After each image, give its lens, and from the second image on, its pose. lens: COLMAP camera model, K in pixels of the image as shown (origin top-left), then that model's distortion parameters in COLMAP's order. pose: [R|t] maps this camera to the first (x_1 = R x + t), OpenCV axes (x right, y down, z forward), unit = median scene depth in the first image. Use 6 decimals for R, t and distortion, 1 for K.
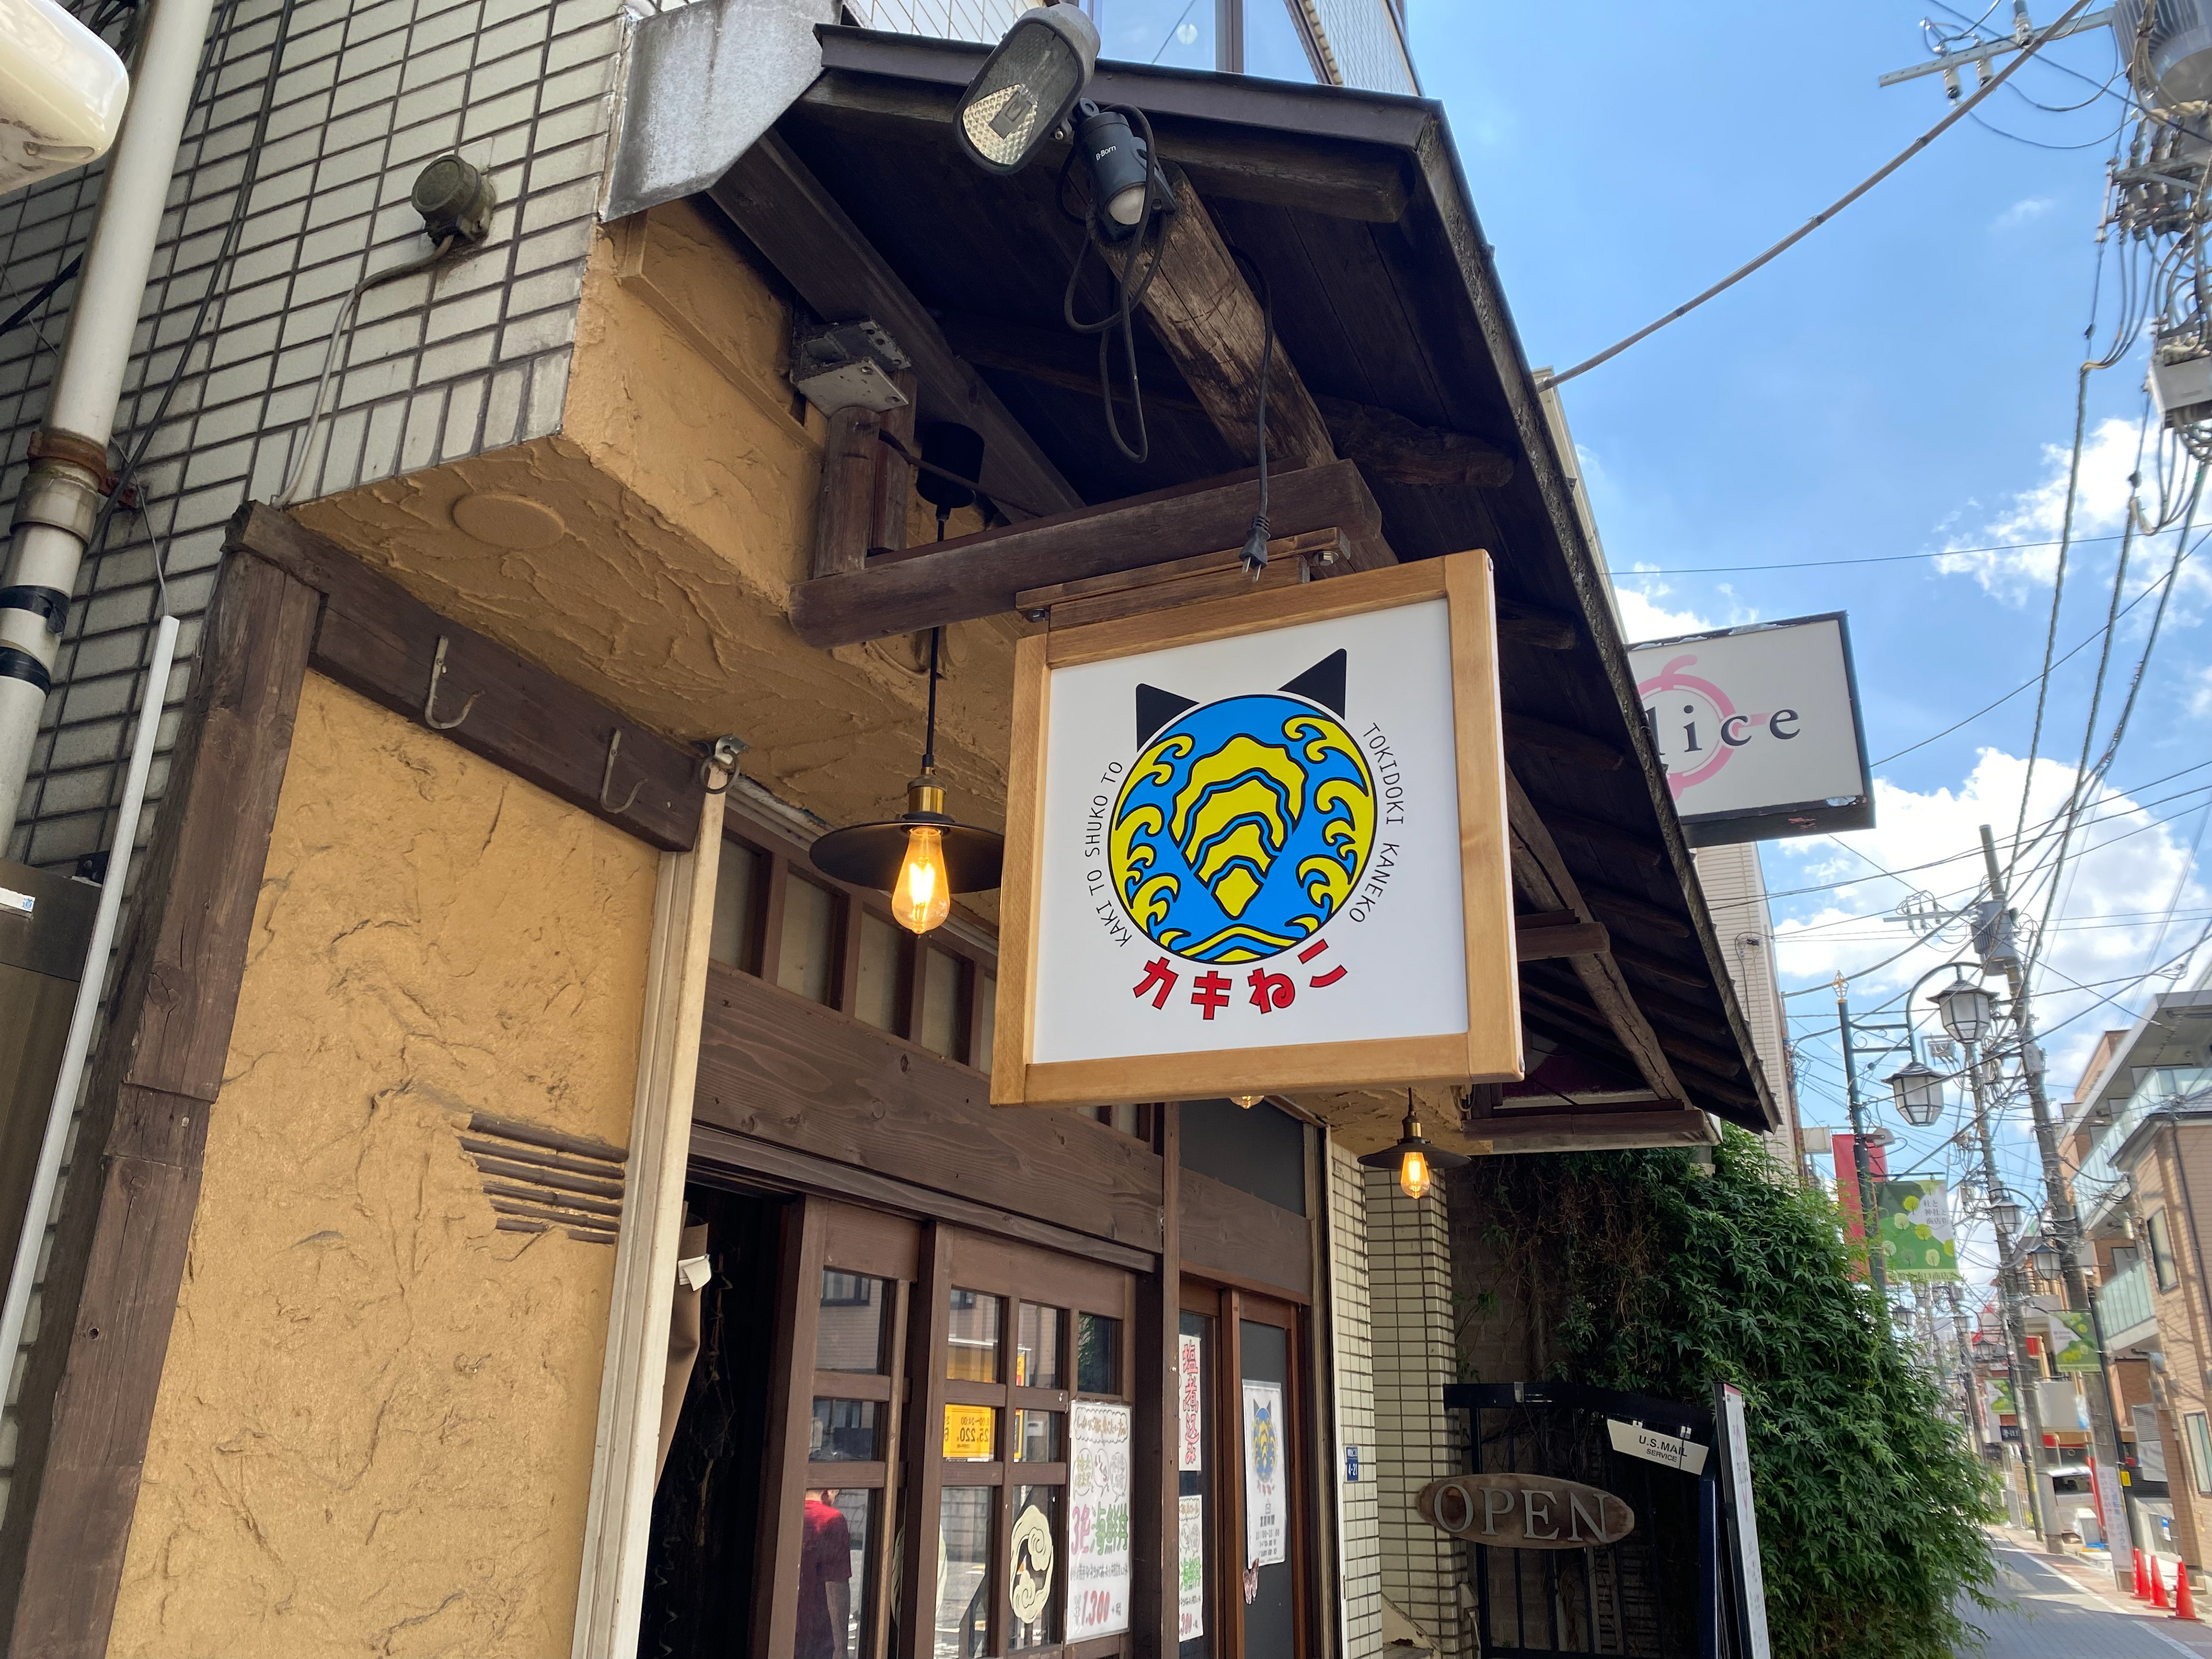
lens RADIAL K [[1677.0, 0, 1116.8], [0, 1677.0, 830.1], [0, 0, 1]] dist [0.068028, -0.113009]
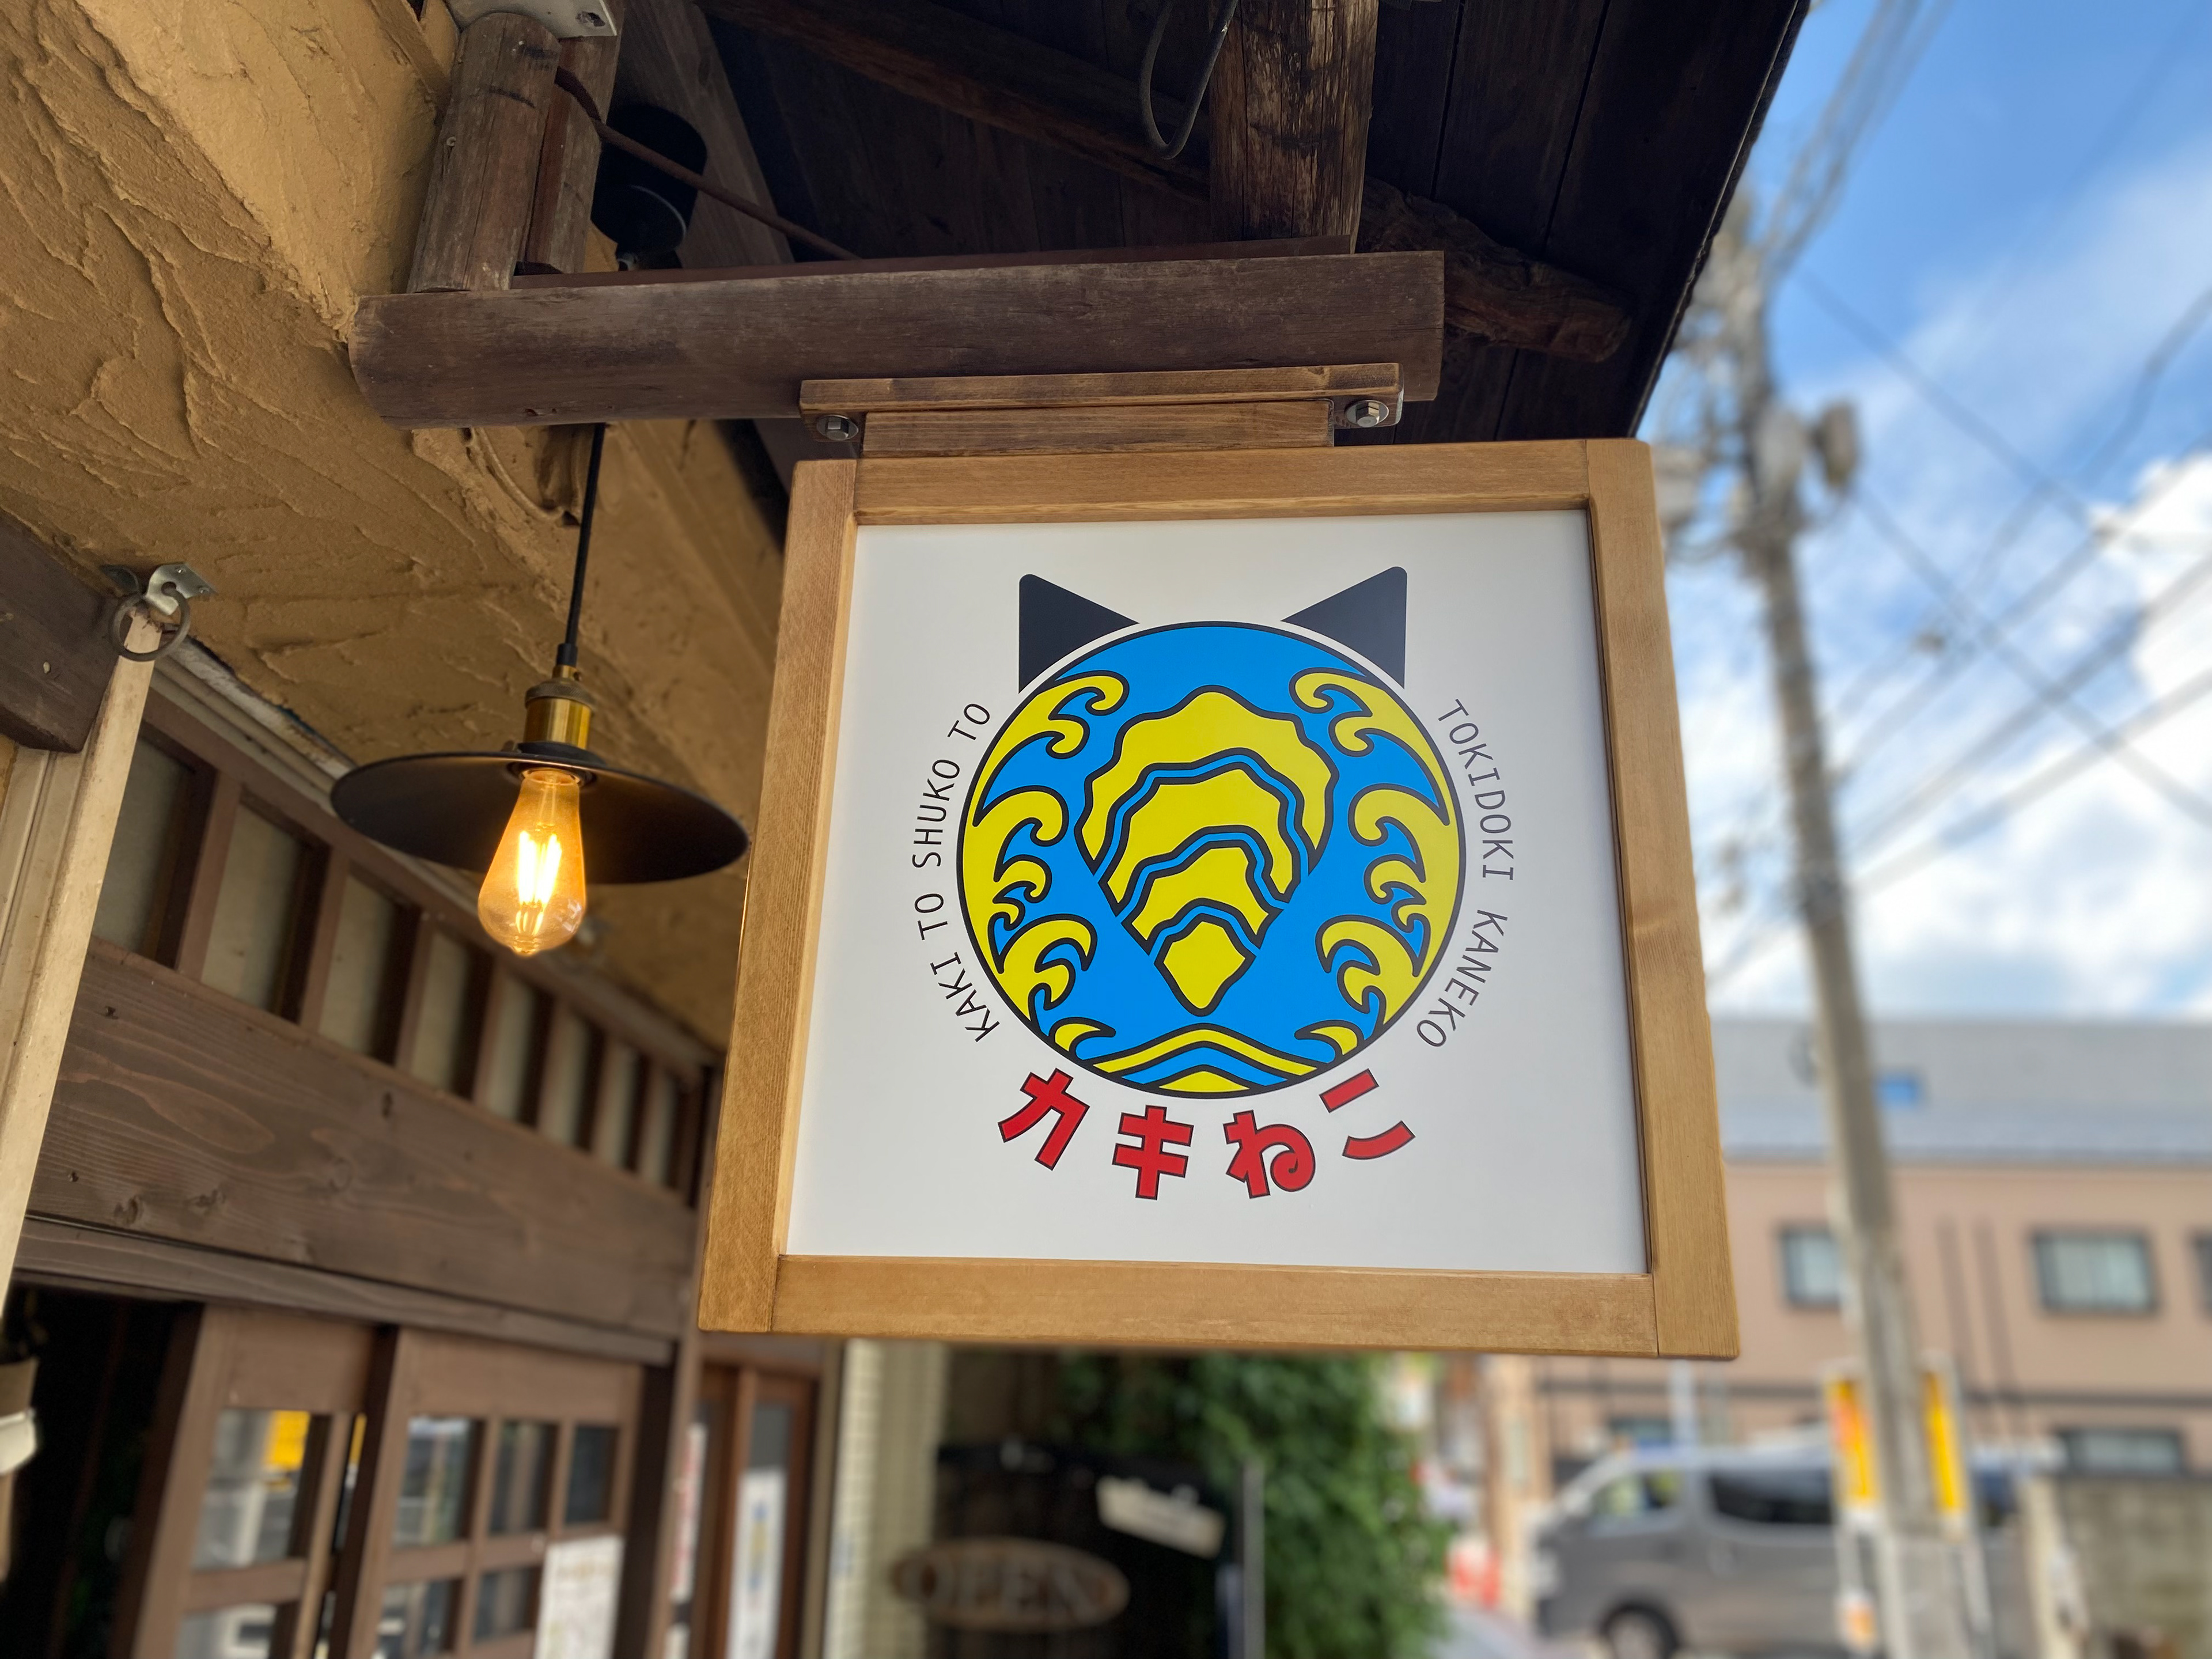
lens RADIAL K [[1688.8, 0, 1106.0], [0, 1688.8, 829.5], [0, 0, 1]] dist [-0.002762, -0.000414]
pose [[0.942445, 0.117615, 0.312993, -0.114194], [-0.121276, 0.992588, -0.007818, 0.000361], [-0.311593, -0.030591, 0.949723, 0.391721]]
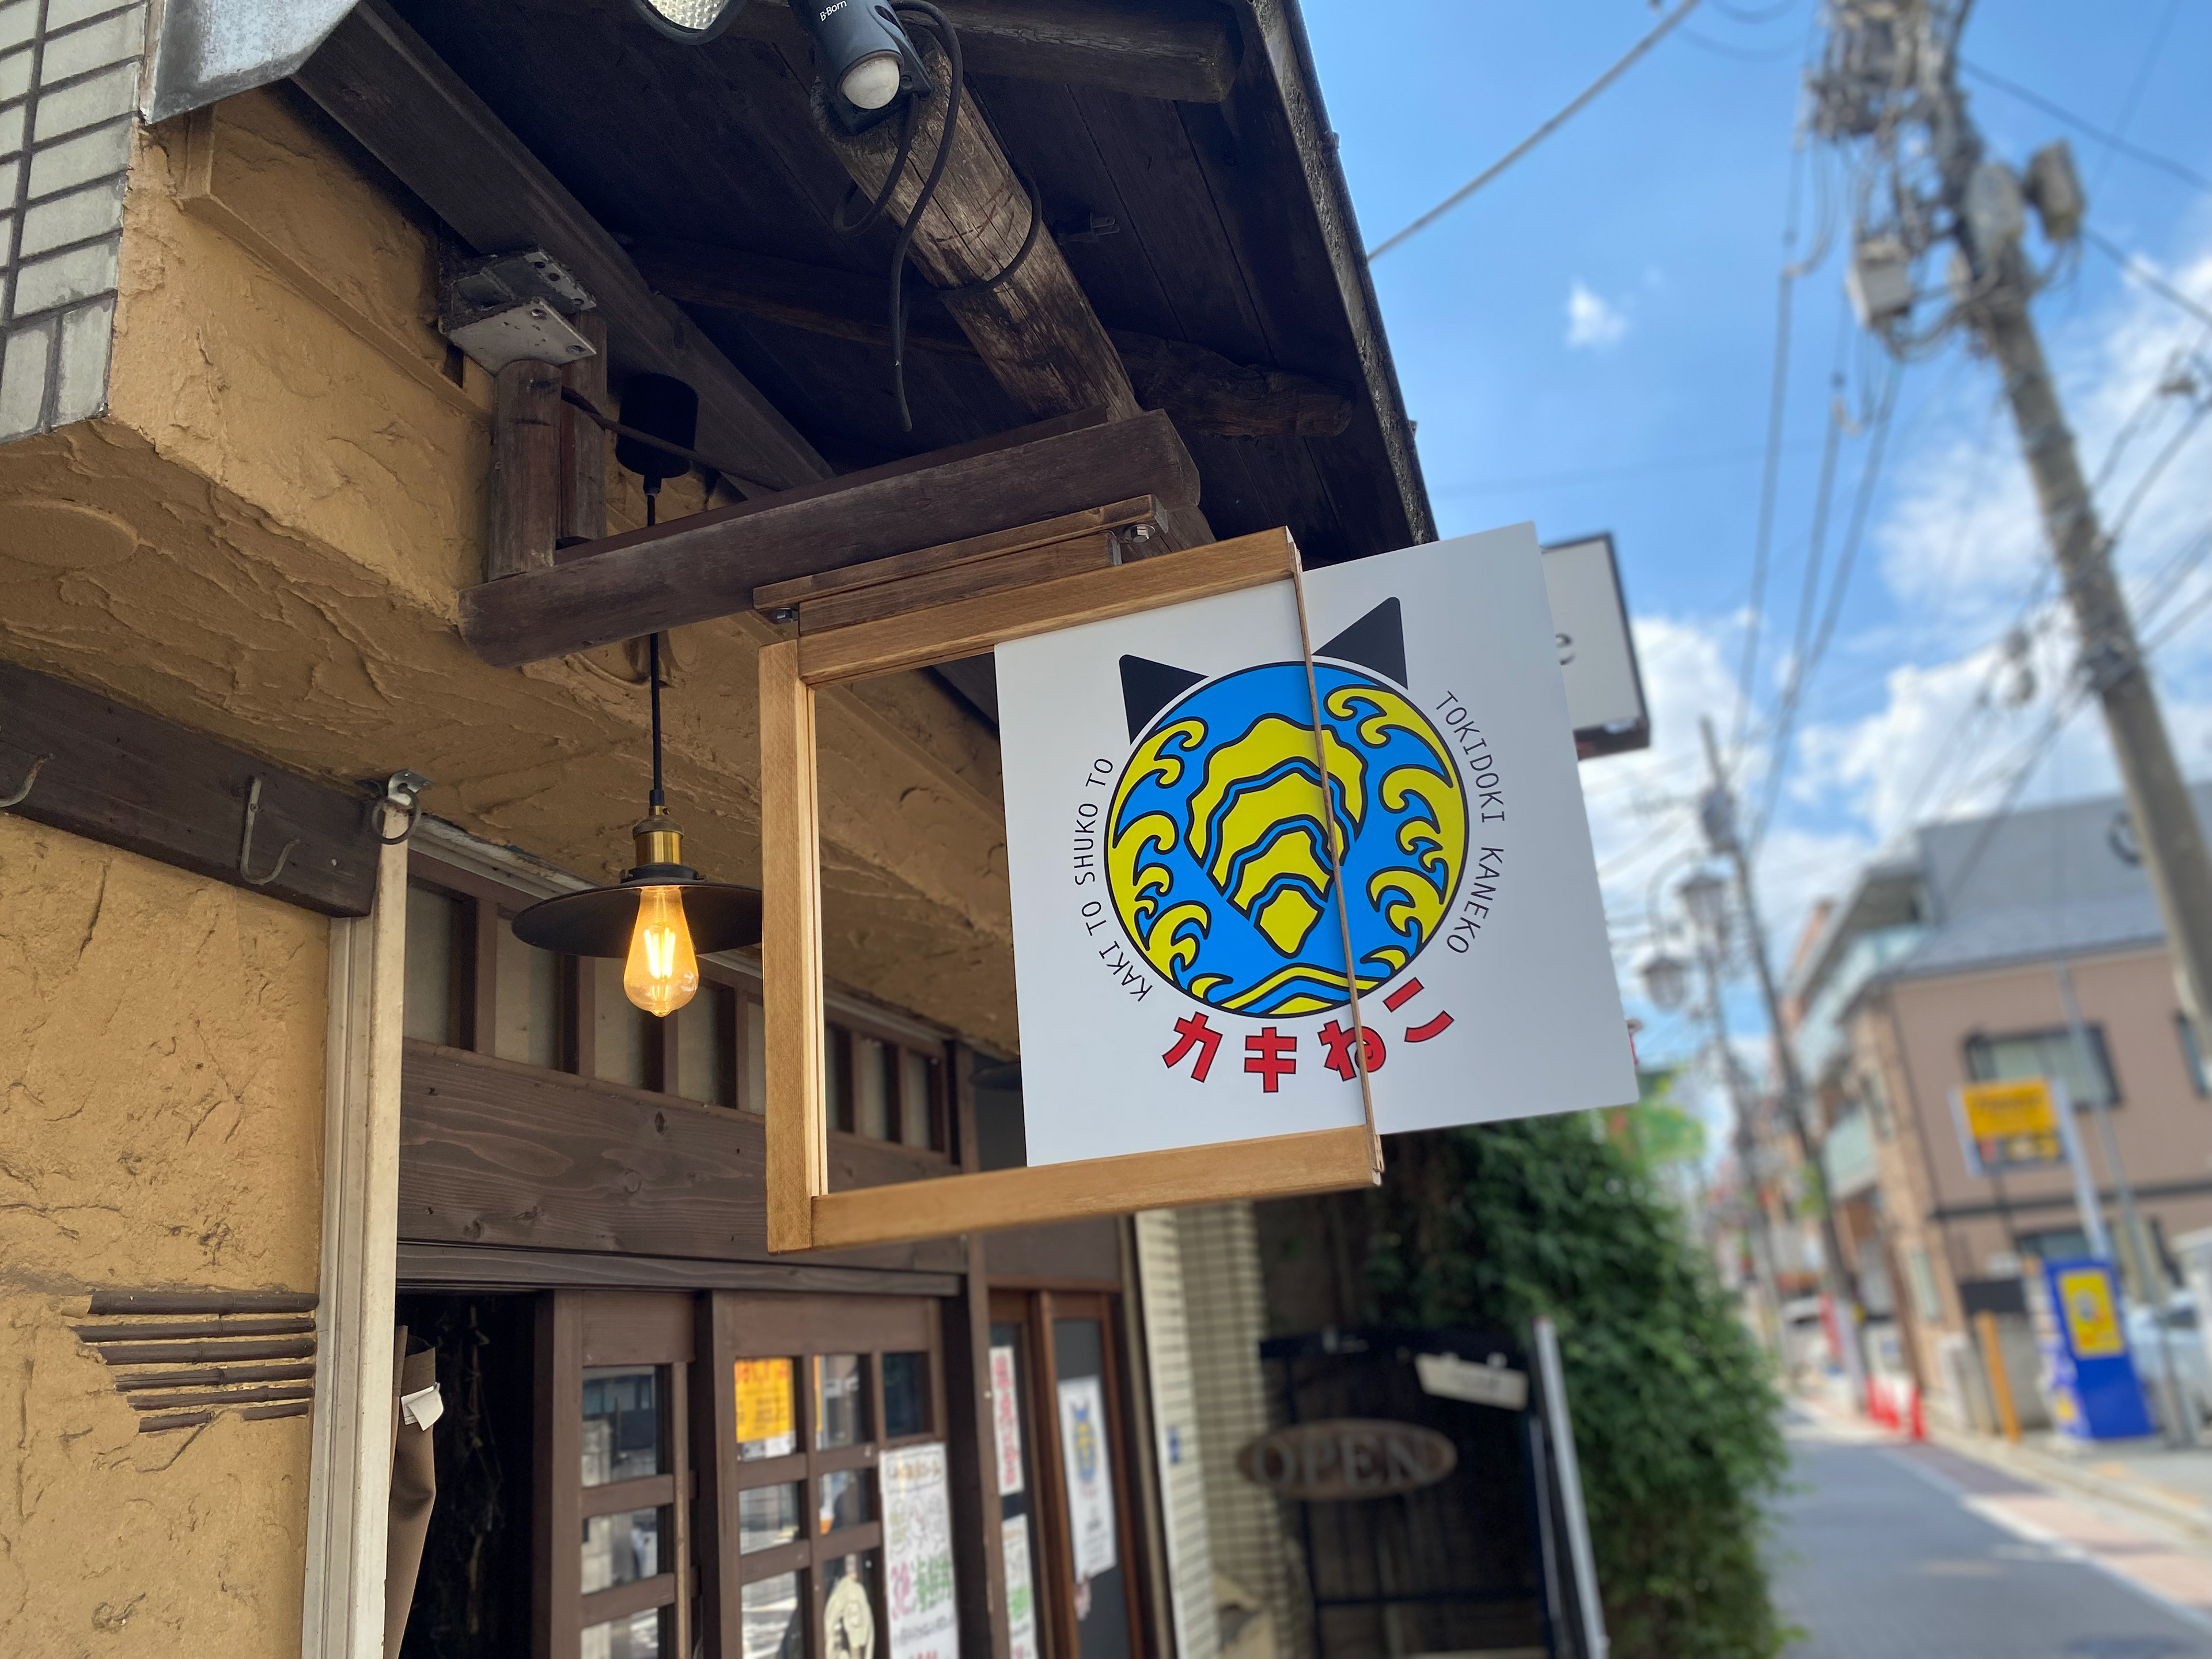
lens RADIAL K [[1685.0, 0, 1106.0], [0, 1685.0, 829.5], [0, 0, 1]] dist [0.001194, 0.012880]
pose [[0.988182, -0.071301, 0.135691, -0.010140], [0.065853, 0.996849, 0.044231, -0.048435], [-0.138417, -0.034773, 0.989763, 0.169791]]
